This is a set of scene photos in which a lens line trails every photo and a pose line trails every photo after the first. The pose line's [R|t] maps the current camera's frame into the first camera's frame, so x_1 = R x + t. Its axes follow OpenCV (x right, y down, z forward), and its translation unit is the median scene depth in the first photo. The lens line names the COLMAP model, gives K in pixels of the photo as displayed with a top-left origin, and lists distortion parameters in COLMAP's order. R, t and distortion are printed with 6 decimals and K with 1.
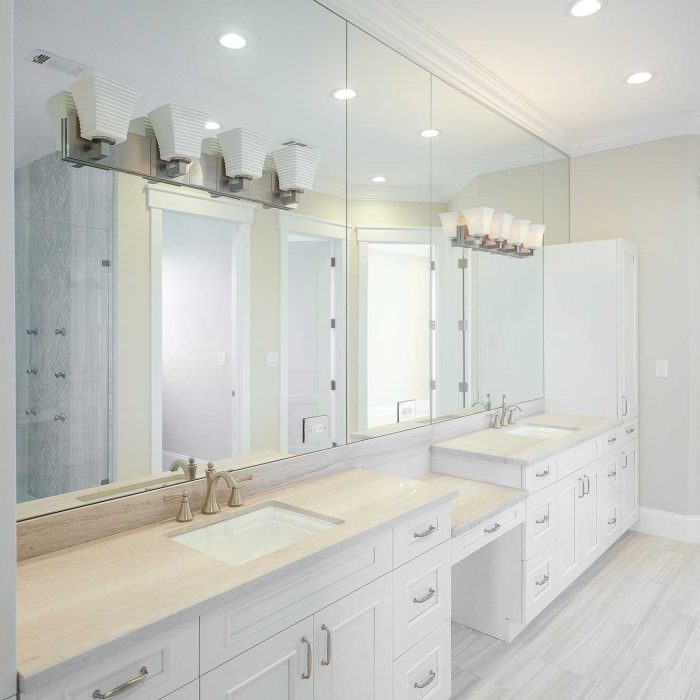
lens RADIAL K [[572.8, 0, 349.9], [0, 572.8, 319.5], [0, 0, 1]] dist [-0.005029, 0.008199]
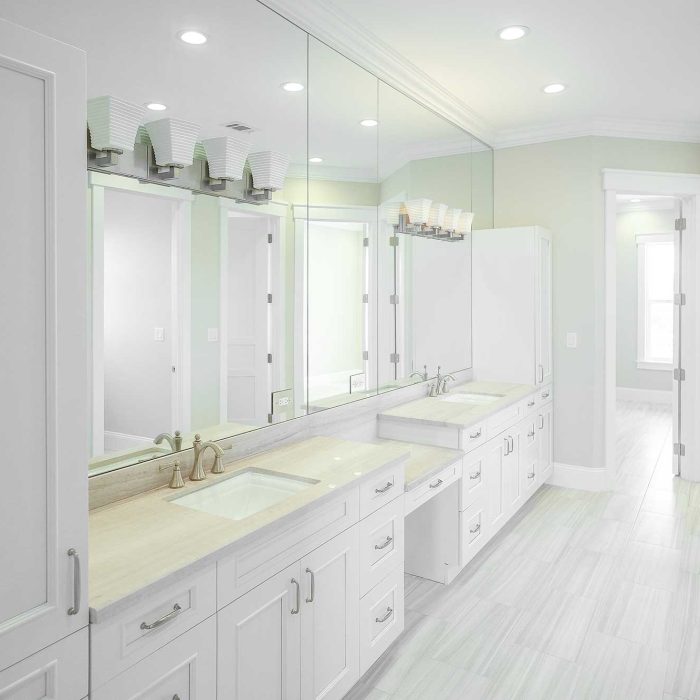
lens RADIAL K [[583.9, 0, 349.0], [0, 583.9, 287.9], [0, 0, 1]] dist [-0.003729, 0.003396]
pose [[0.990139, -0.000687, 0.140084, -0.072741], [0.000628, 1.000000, 0.000467, -0.024384], [-0.140084, -0.000374, 0.990139, -0.112044]]
